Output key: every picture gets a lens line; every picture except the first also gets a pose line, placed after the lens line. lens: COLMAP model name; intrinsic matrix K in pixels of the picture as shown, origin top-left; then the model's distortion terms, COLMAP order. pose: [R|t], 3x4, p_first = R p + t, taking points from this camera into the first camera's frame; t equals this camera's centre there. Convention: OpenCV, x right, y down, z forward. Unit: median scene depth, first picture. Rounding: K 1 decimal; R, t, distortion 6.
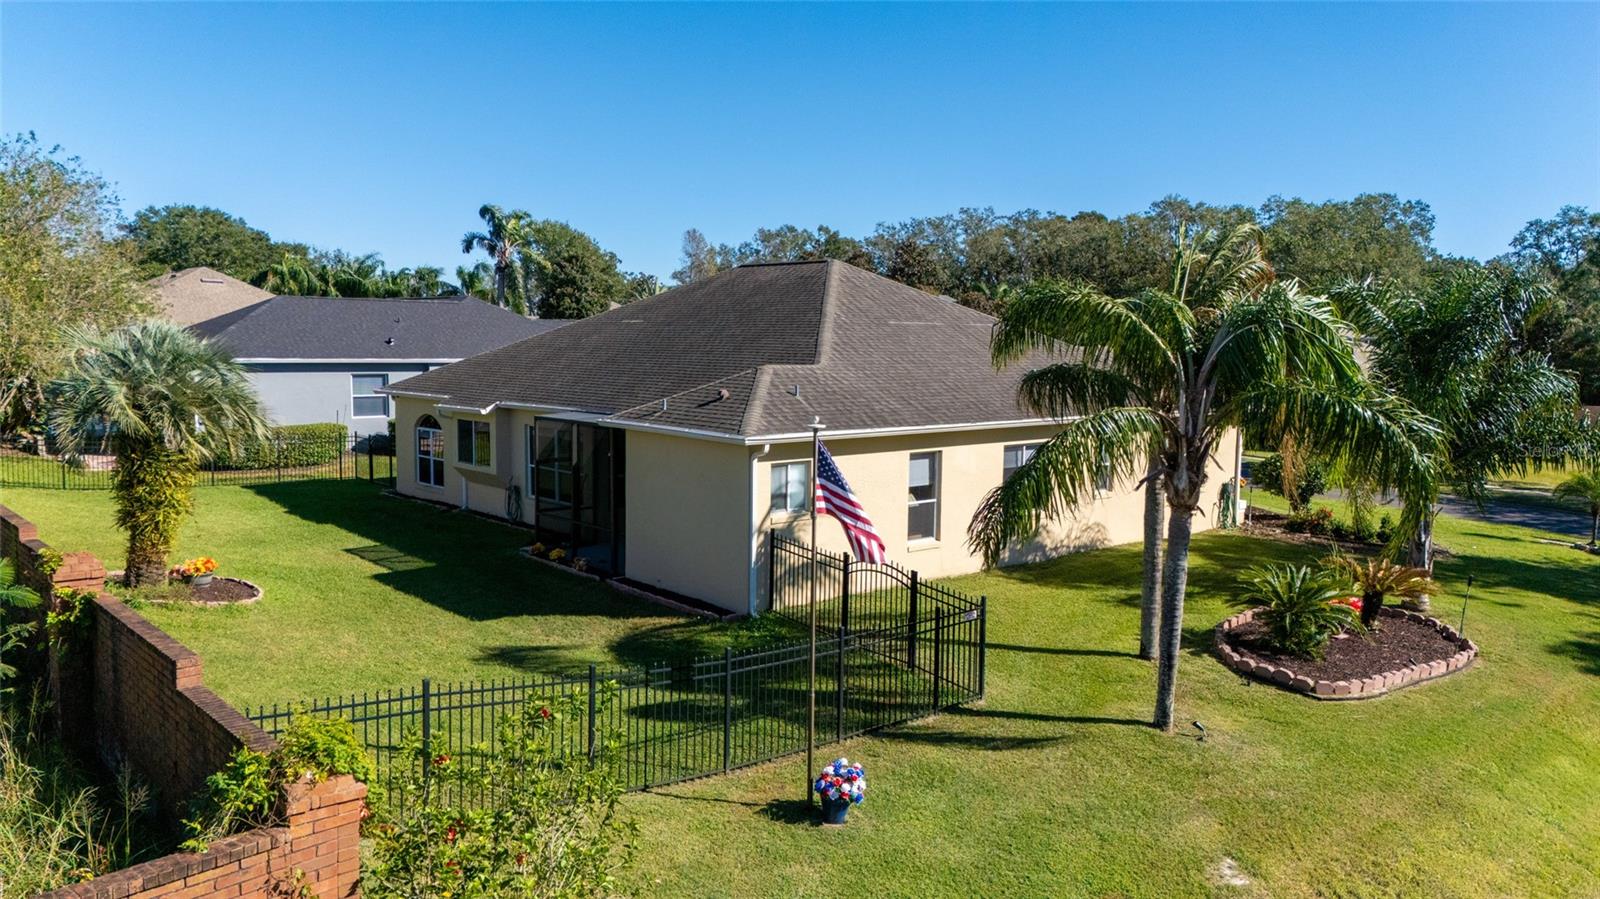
lens RADIAL K [[1173.7, 0, 796.8], [0, 1173.7, 457.6], [0, 0, 1]] dist [0.073428, -0.073871]
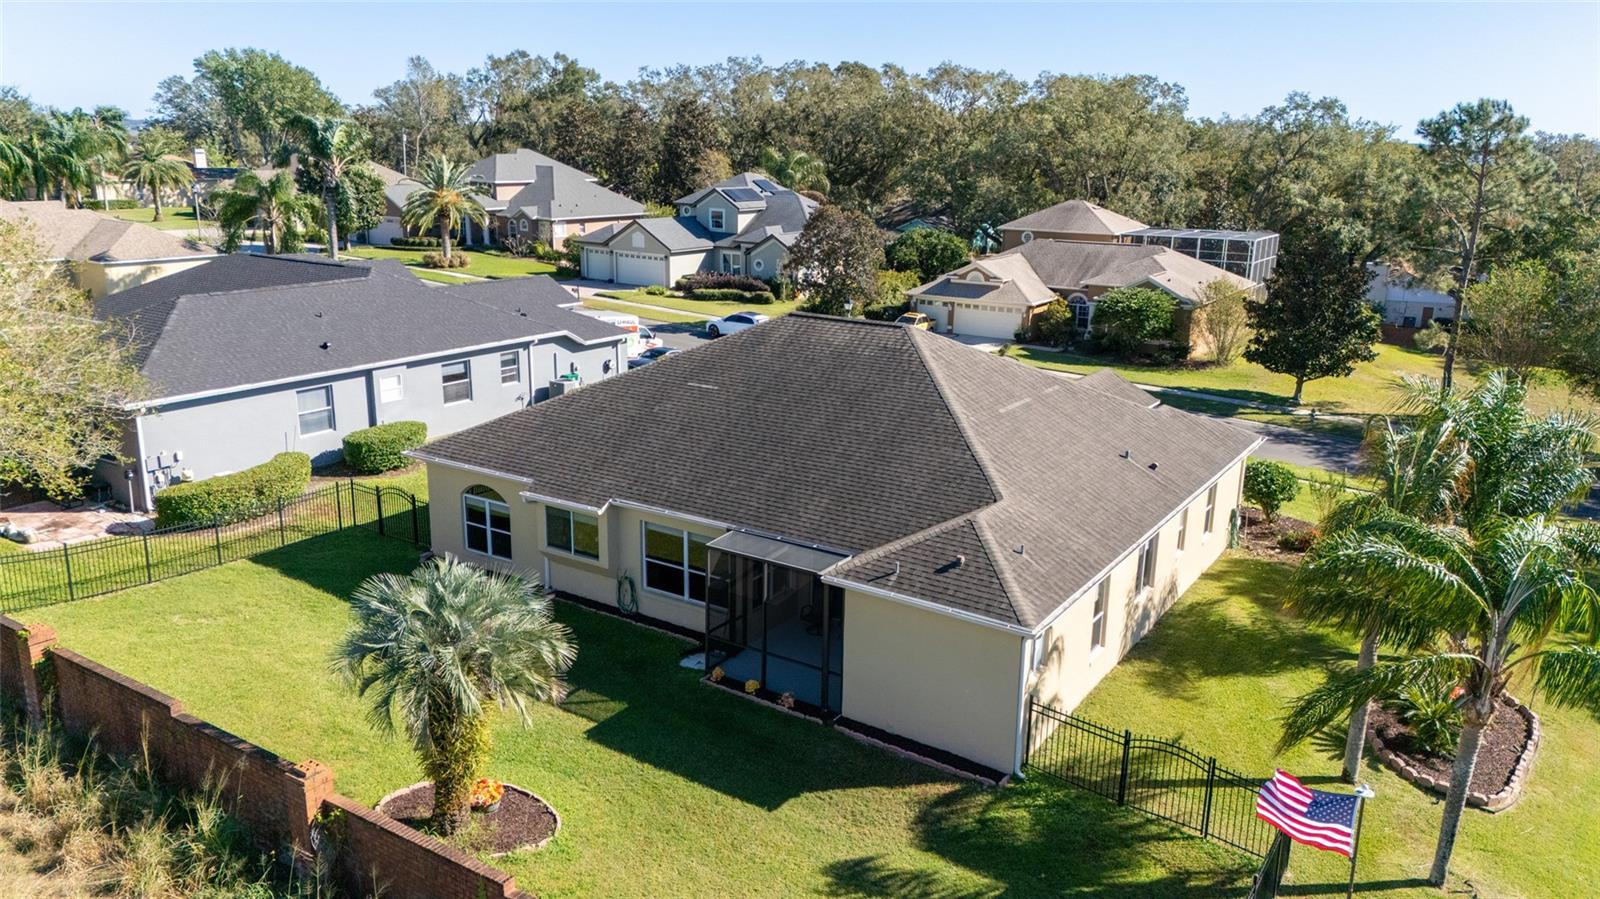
lens RADIAL K [[1173.7, 0, 809.5], [0, 1173.7, 451.5], [0, 0, 1]] dist [0.073428, -0.073871]
pose [[0.965344, -0.062674, 0.253345, -0.211943], [0.022005, 0.986826, 0.160280, -0.150000], [-0.260053, -0.149151, 0.954006, 0.016869]]
